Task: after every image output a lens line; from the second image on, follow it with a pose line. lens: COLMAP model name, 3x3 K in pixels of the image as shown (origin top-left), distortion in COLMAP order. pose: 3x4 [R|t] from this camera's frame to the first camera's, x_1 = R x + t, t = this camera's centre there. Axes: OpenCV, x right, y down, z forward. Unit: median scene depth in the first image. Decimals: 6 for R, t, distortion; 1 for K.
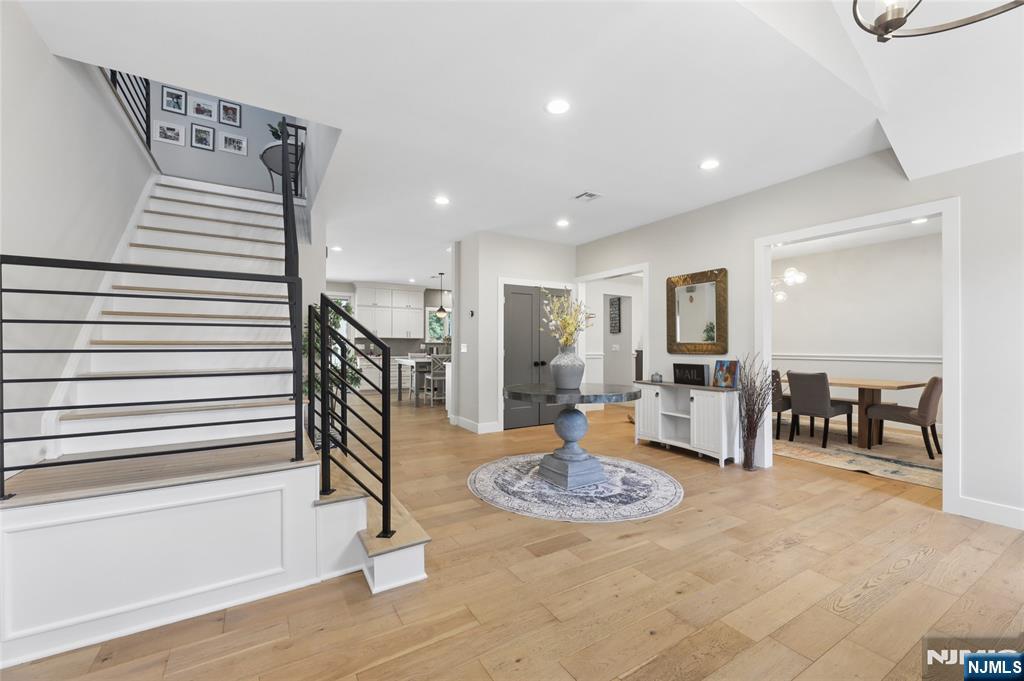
lens RADIAL K [[414.0, 0, 506.3], [0, 414.0, 344.8], [0, 0, 1]] dist [-0.001249, -0.000742]
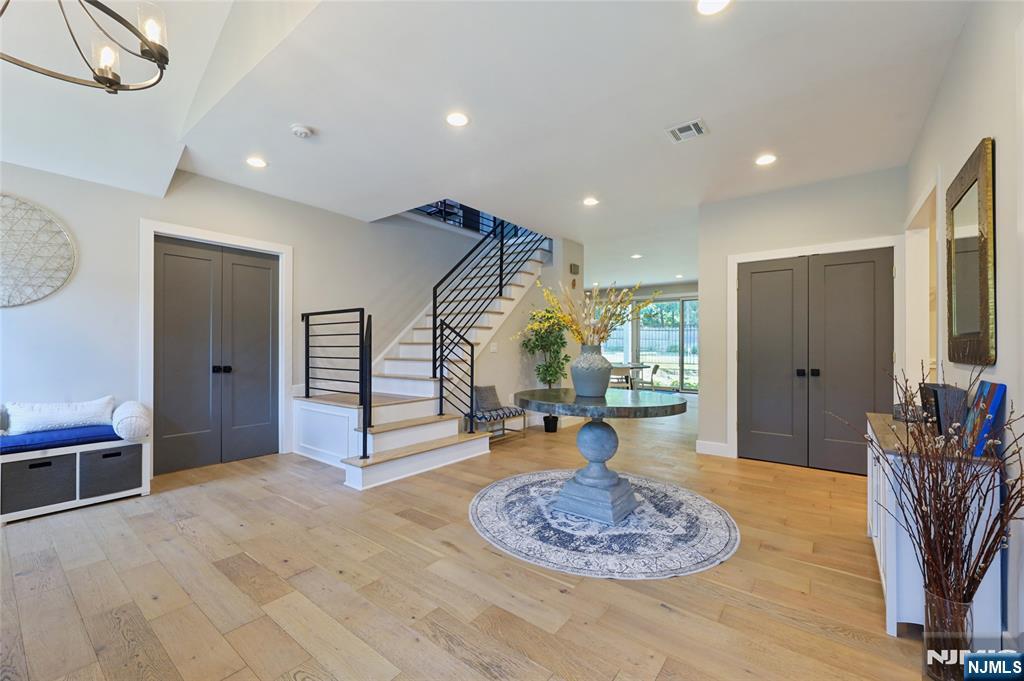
lens RADIAL K [[414.0, 0, 516.0], [0, 414.0, 342.7], [0, 0, 1]] dist [-0.001249, -0.000742]
pose [[0.373752, -0.005614, -0.927512, 0.969713], [-0.002541, 0.999972, -0.007077, 0.006973], [0.927525, 0.005002, 0.373728, 0.622517]]
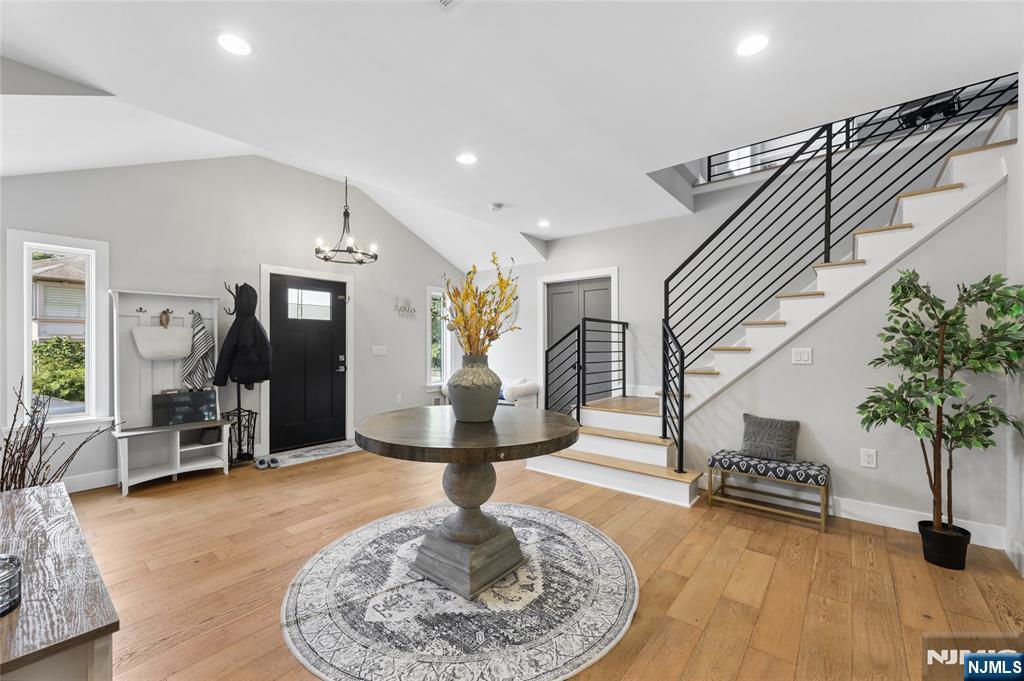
lens RADIAL K [[414.0, 0, 509.6], [0, 414.0, 345.4], [0, 0, 1]] dist [-0.001249, -0.000742]
pose [[-0.940251, 0.000425, -0.340481, 0.354973], [0.001686, 0.999993, -0.003409, -0.007615], [0.340477, -0.003780, -0.940245, 1.832217]]
